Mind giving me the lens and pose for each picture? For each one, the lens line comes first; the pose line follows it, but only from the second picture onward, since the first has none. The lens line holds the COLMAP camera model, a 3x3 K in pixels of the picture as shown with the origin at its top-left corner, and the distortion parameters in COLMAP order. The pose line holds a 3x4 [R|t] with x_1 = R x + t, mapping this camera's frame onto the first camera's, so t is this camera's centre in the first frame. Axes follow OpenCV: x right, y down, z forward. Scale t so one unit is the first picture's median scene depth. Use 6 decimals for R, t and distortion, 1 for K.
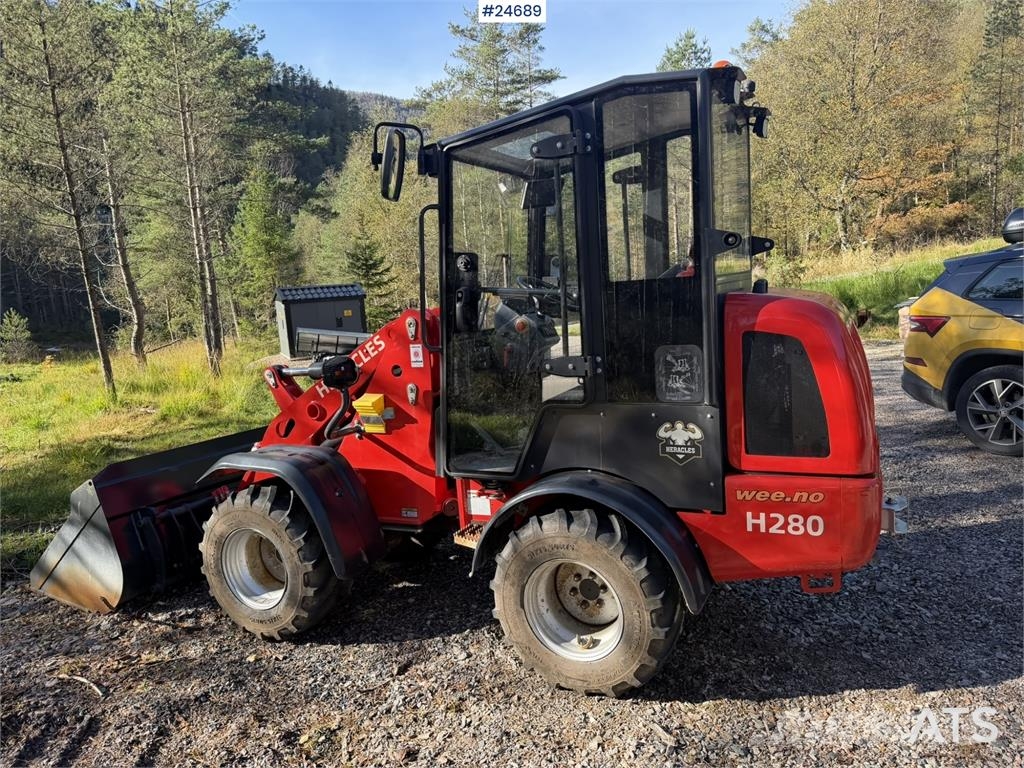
lens RADIAL K [[722.6, 0, 516.6], [0, 722.6, 385.6], [0, 0, 1]] dist [0.022550, -0.030447]
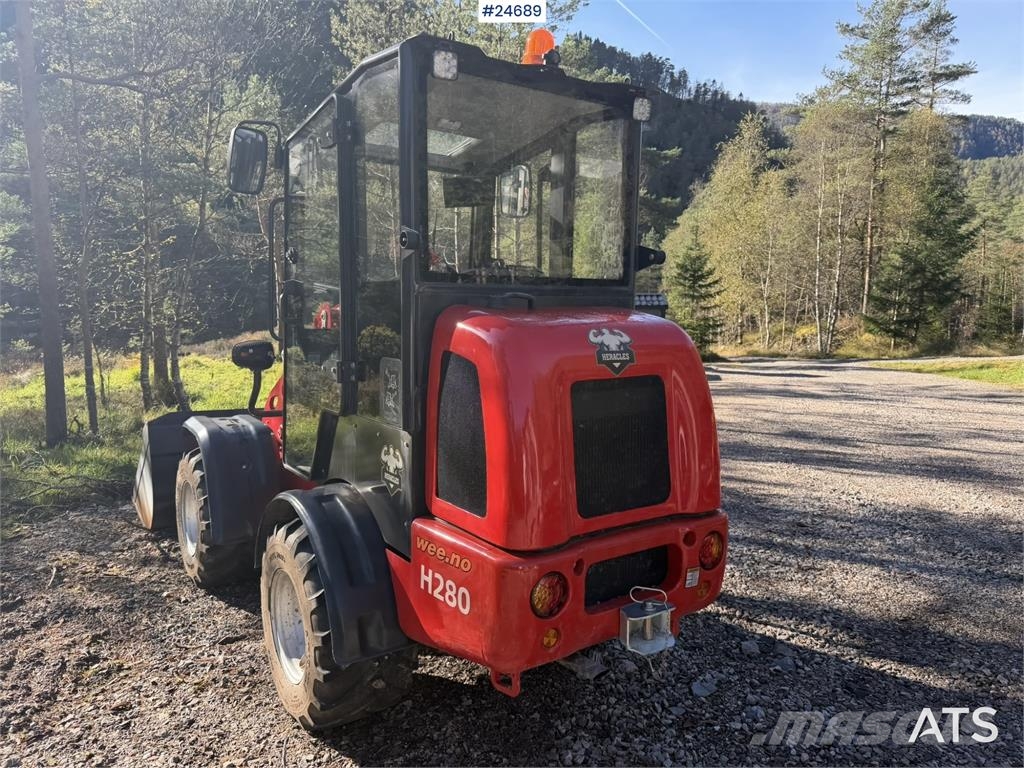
lens RADIAL K [[722.6, 0, 519.1], [0, 722.6, 380.9], [0, 0, 1]] dist [0.022550, -0.030447]
pose [[0.868834, 0.129745, -0.477800, 0.620464], [-0.140095, 0.990038, 0.014091, -0.050007], [0.474869, 0.054695, 0.878355, 0.242825]]
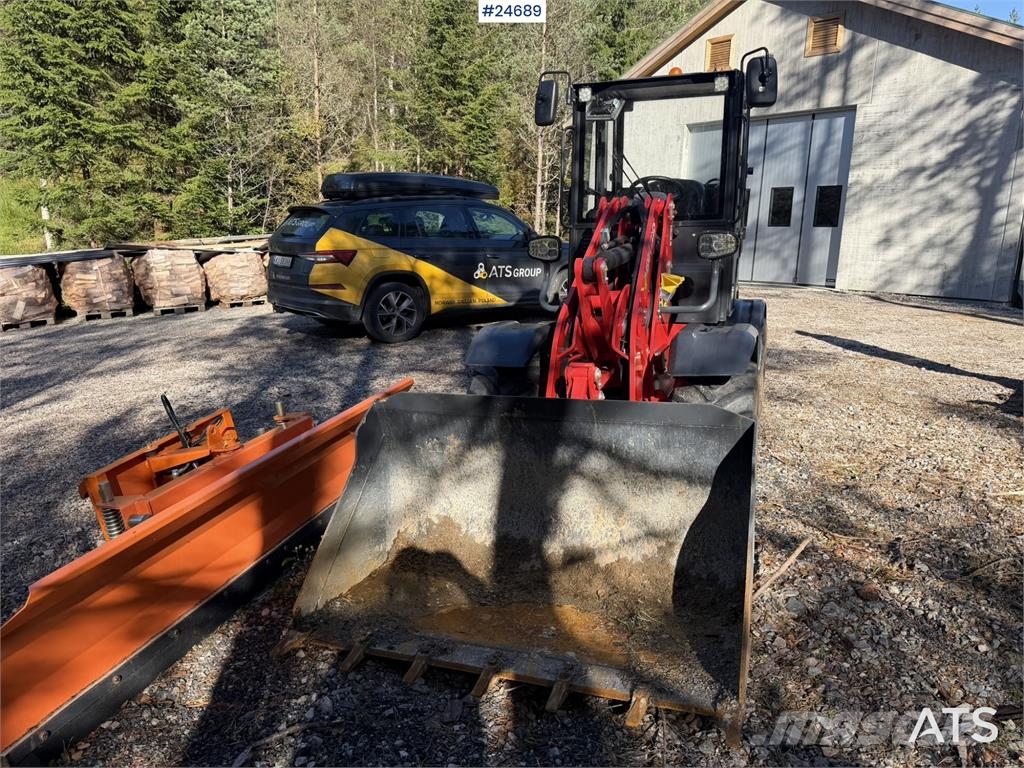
lens RADIAL K [[722.6, 0, 513.4], [0, 722.6, 374.4], [0, 0, 1]] dist [0.022550, -0.030447]
pose [[-0.070819, -0.145305, 0.986849, -1.361513], [0.168298, 0.973409, 0.155404, -0.049668], [-0.983189, 0.177091, -0.044482, 1.401884]]
